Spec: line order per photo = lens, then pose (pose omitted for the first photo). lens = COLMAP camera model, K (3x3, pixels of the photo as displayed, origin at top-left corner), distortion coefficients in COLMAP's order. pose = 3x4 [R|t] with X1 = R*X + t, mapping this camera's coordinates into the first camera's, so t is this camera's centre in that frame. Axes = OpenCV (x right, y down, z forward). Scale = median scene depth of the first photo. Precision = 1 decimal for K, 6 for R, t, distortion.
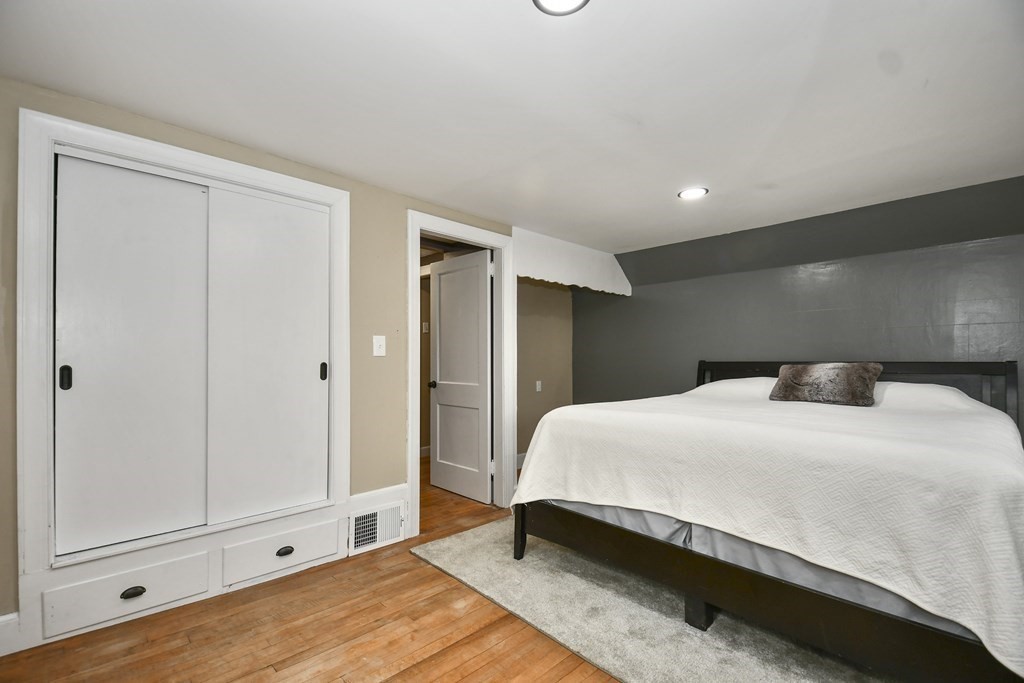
lens RADIAL K [[447.8, 0, 502.2], [0, 447.8, 350.5], [0, 0, 1]] dist [0.036086, -0.026560]
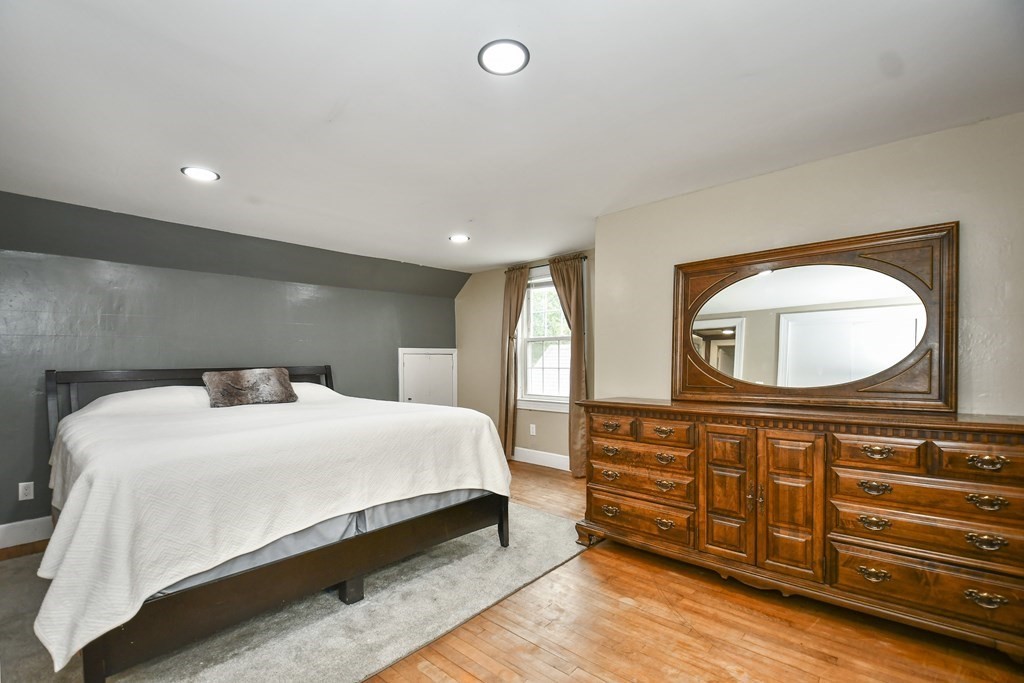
lens RADIAL K [[450.9, 0, 509.1], [0, 450.9, 368.1], [0, 0, 1]] dist [0.038067, -0.026969]
pose [[-0.091561, -0.017973, 0.995637, -0.596822], [-0.007880, 0.999819, 0.017324, 0.001163], [-0.995768, -0.006259, -0.091686, 0.586228]]
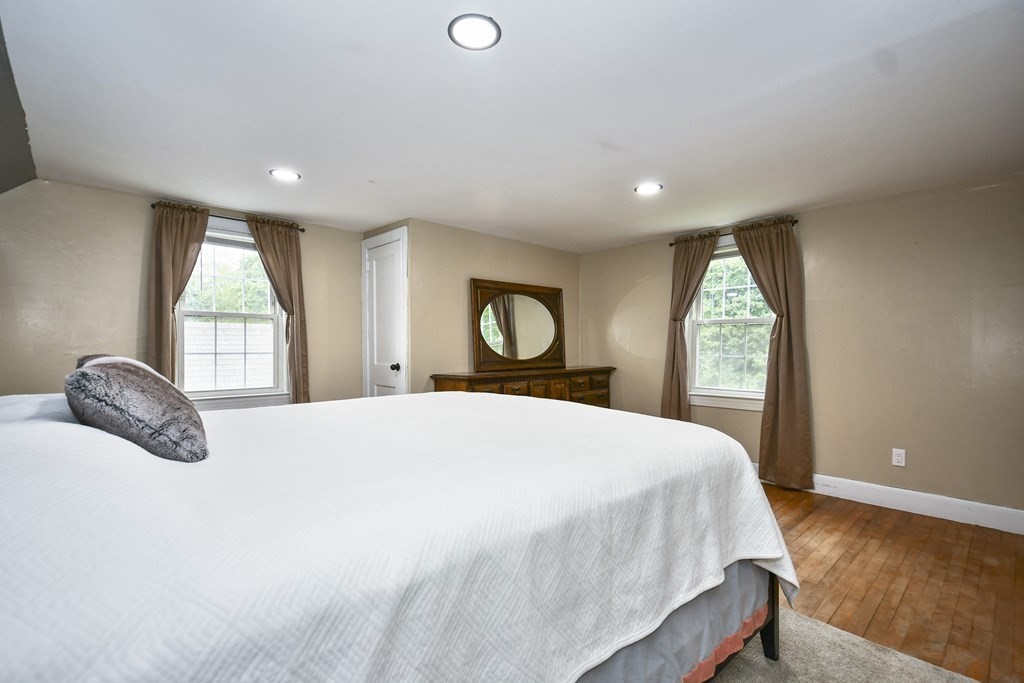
lens RADIAL K [[461.4, 0, 509.1], [0, 461.4, 342.0], [0, 0, 1]] dist [0.002849, -0.000465]
pose [[-0.999960, -0.005829, 0.006739, 0.449145], [-0.005979, 0.999729, -0.022492, 0.029877], [-0.006606, -0.022531, -0.999724, 1.827733]]
